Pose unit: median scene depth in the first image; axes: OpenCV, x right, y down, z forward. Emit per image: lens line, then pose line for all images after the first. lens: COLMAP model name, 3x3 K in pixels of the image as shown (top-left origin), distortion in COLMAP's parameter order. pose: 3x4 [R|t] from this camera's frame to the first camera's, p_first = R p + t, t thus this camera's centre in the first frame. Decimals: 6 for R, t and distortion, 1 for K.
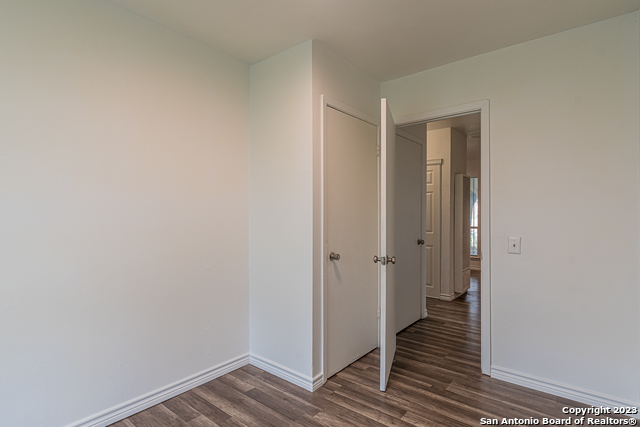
lens RADIAL K [[328.1, 0, 321.2], [0, 328.1, 216.9], [0, 0, 1]] dist [0.001332, -0.000333]
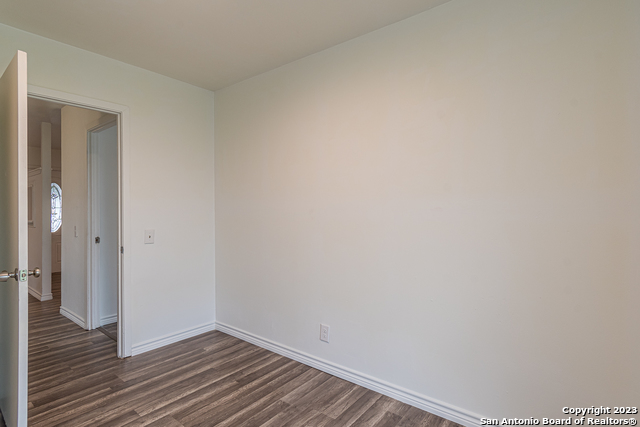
lens RADIAL K [[328.1, 0, 320.6], [0, 328.1, 212.4], [0, 0, 1]] dist [0.001332, -0.000333]
pose [[-0.032130, 0.002568, 0.999480, -0.668393], [0.000900, 0.999996, -0.002541, 0.001209], [-0.999483, 0.000818, -0.032132, 0.422955]]
